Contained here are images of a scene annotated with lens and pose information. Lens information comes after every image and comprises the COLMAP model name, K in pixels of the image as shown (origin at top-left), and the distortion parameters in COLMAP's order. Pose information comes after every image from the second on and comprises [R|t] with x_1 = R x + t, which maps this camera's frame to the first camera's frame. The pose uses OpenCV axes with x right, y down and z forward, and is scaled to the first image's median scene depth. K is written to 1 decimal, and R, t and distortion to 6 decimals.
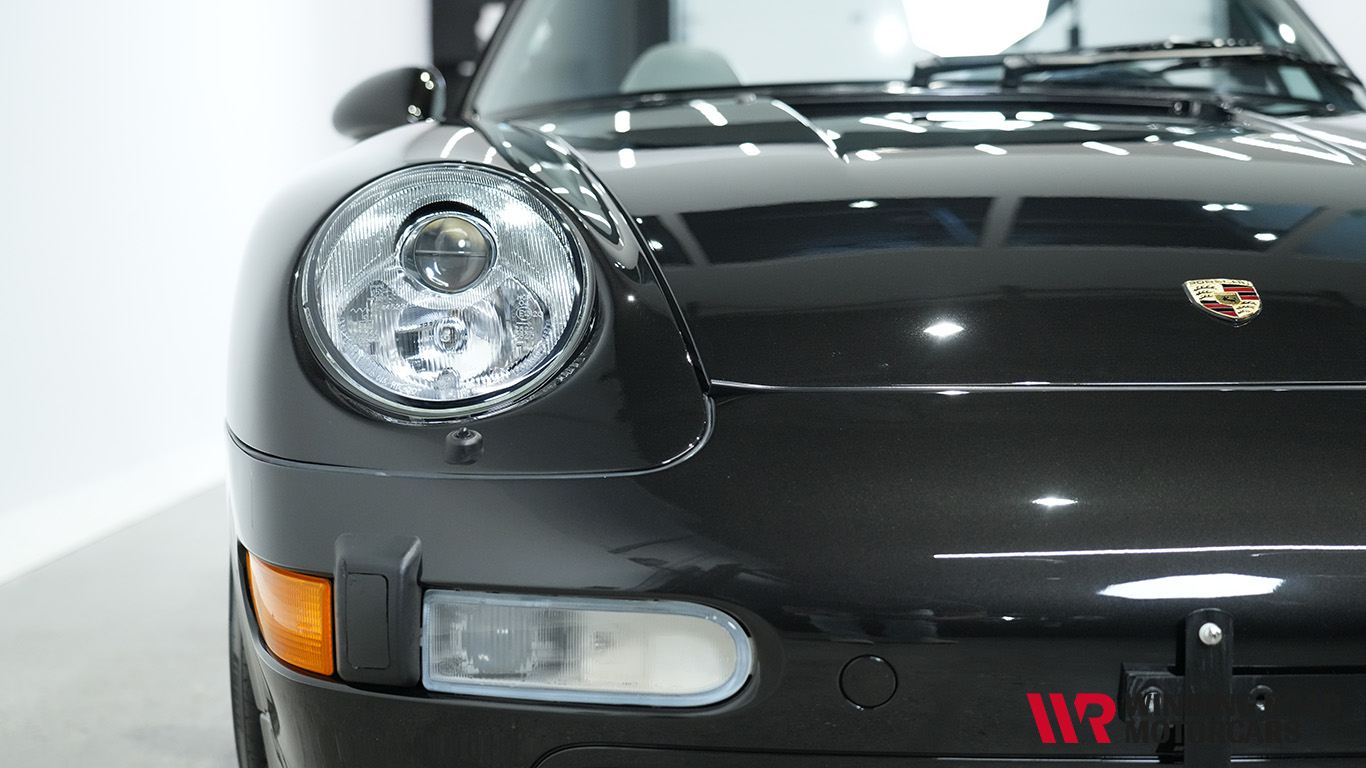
lens RADIAL K [[2012.4, 0, 683.1], [0, 2012.4, 385.8], [0, 0, 1]] dist [-0.052604, 0.000000]
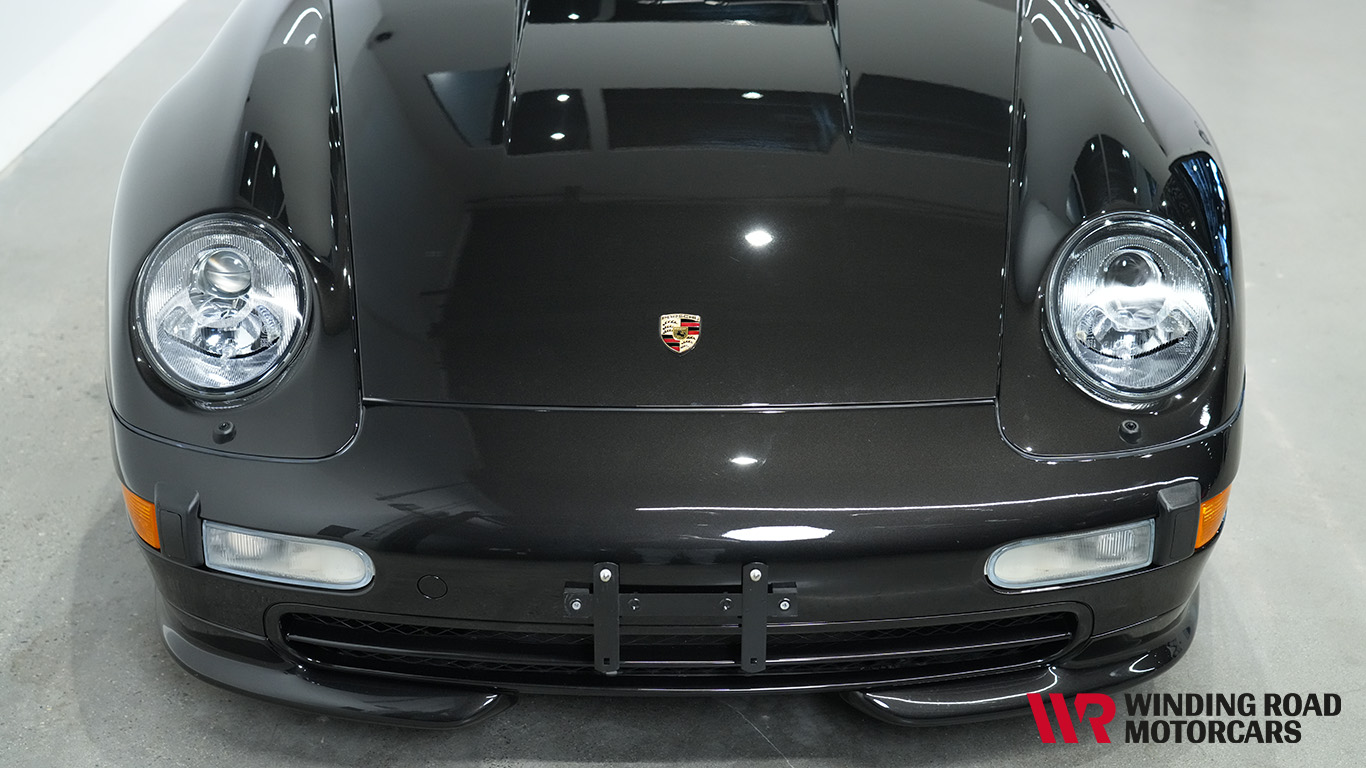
lens RADIAL K [[2032.3, 0, 680.8], [0, 2032.3, 385.6], [0, 0, 1]] dist [0.022783, 0.000000]
pose [[0.999576, 0.018341, -0.022630, 0.332550], [-0.009429, 0.938787, 0.344369, -0.629189], [0.027561, -0.344009, 0.938562, -0.658669]]
